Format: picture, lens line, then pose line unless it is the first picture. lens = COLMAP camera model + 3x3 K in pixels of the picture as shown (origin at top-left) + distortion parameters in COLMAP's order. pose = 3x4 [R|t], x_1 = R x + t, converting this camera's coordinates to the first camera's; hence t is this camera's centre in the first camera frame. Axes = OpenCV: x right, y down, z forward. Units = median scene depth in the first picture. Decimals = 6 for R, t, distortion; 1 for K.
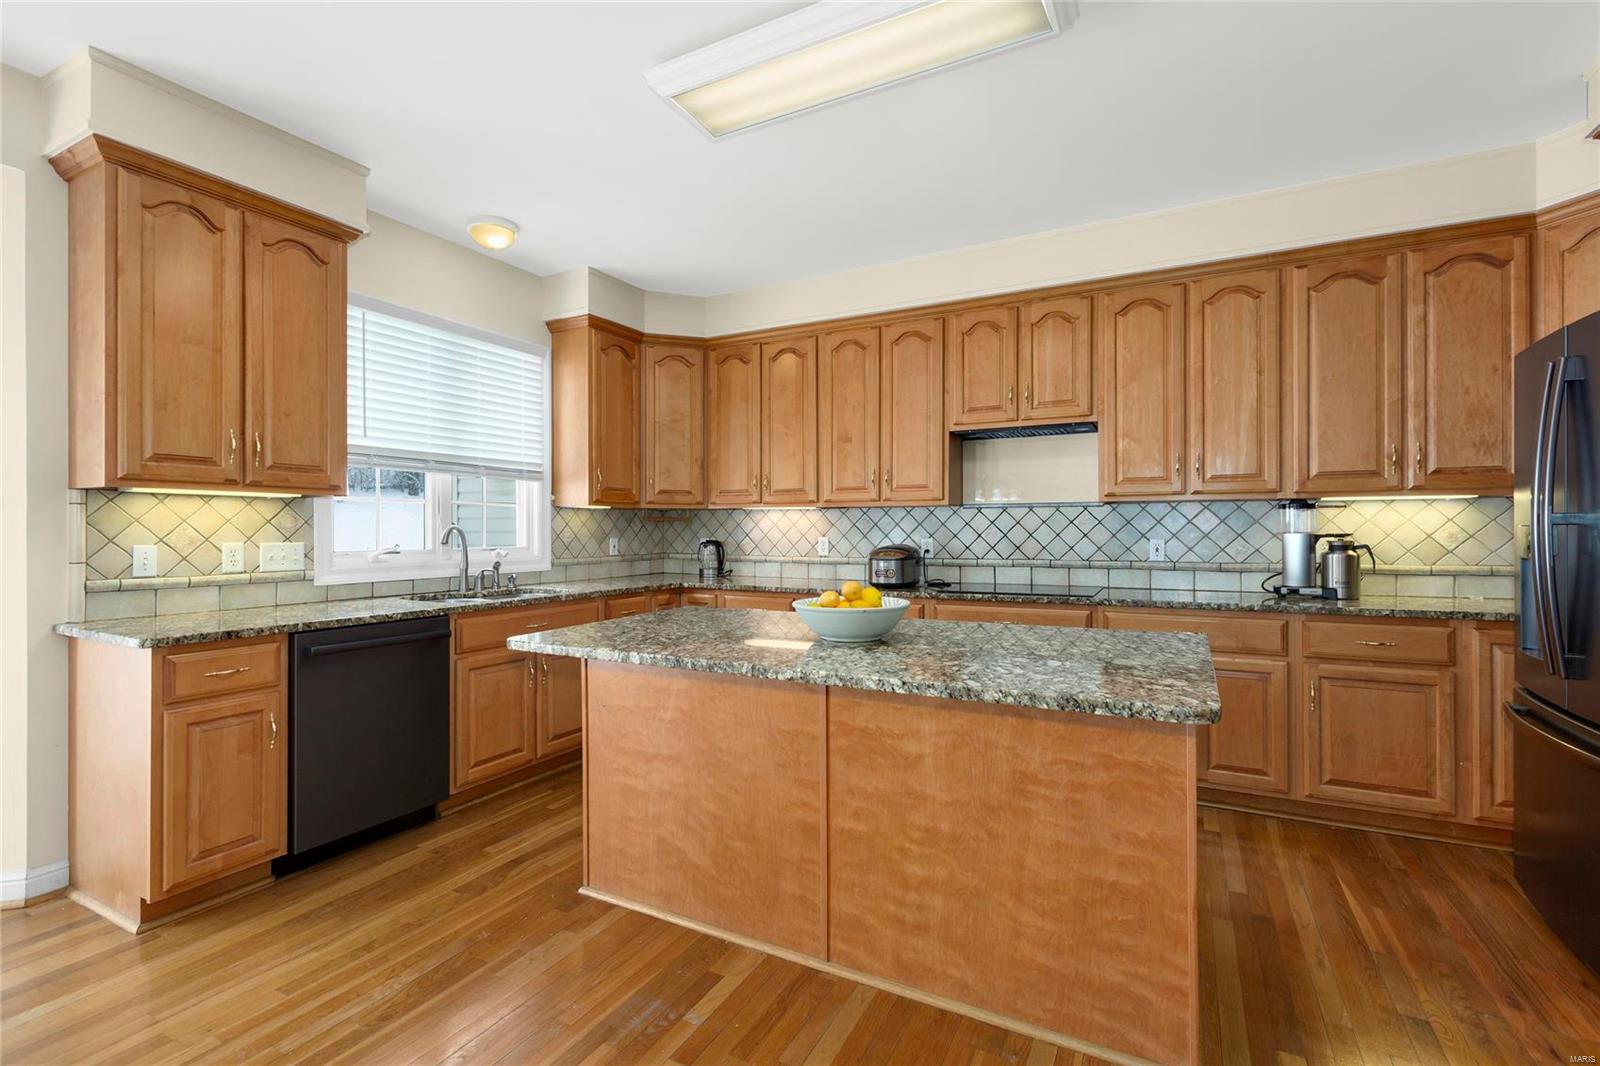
lens RADIAL K [[722.8, 0, 793.8], [0, 722.8, 531.0], [0, 0, 1]] dist [0.000645, -0.000955]
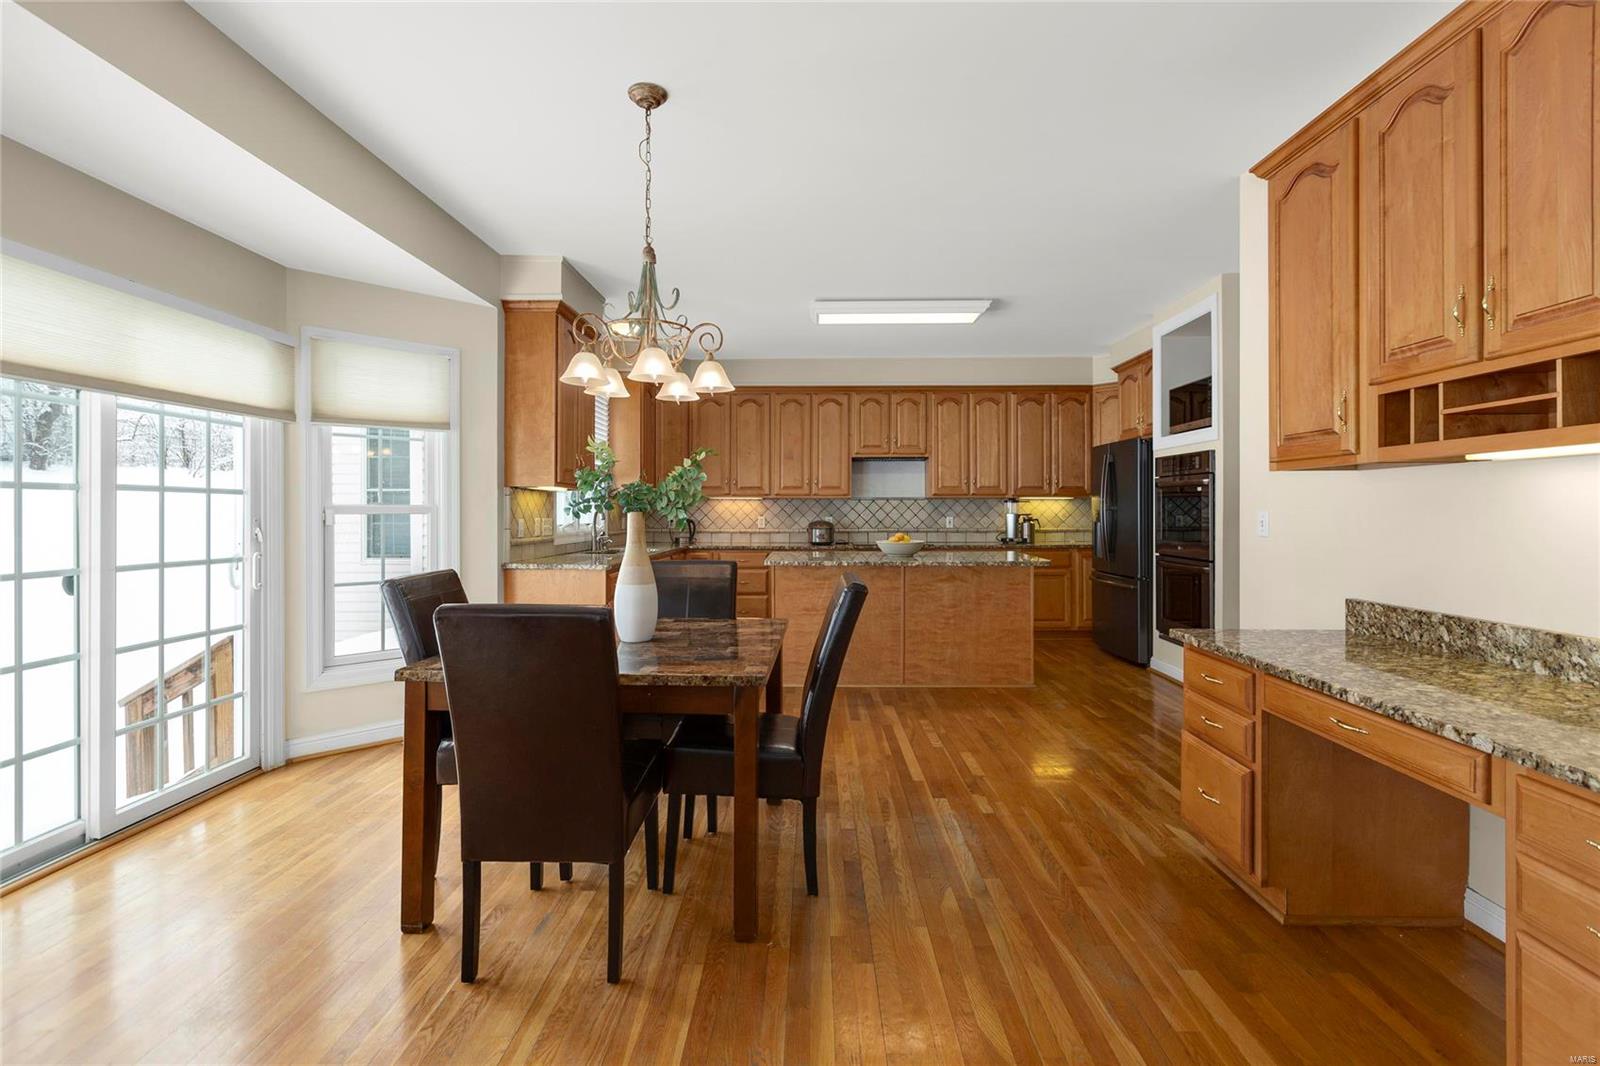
lens RADIAL K [[722.8, 0, 799.0], [0, 722.8, 510.7], [0, 0, 1]] dist [0.000645, -0.000955]
pose [[0.890929, 0.003177, 0.454132, -0.744118], [-0.000069, 0.999976, -0.006860, 0.007808], [-0.454143, 0.006081, 0.890908, -0.561261]]
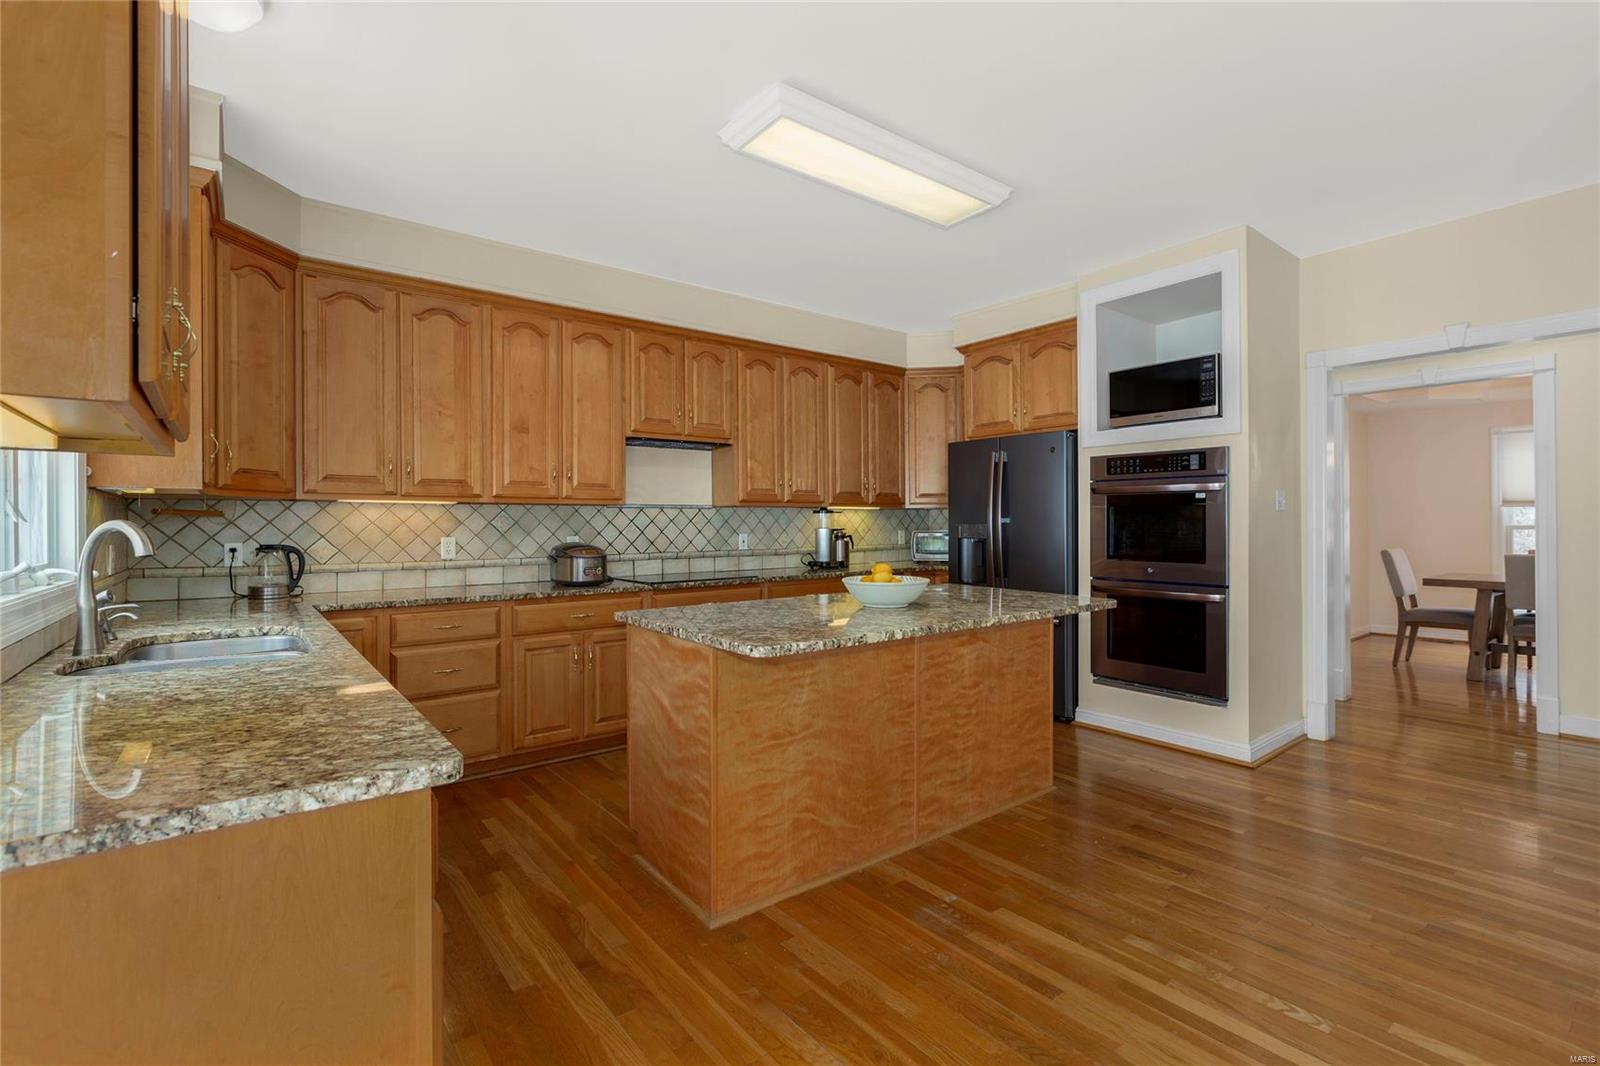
lens RADIAL K [[722.8, 0, 790.3], [0, 722.8, 528.0], [0, 0, 1]] dist [0.000645, -0.000955]
pose [[0.412771, -0.004073, 0.910826, -0.691251], [0.008222, 0.999966, 0.000746, 0.000138], [-0.910798, 0.007181, 0.412790, 0.343953]]
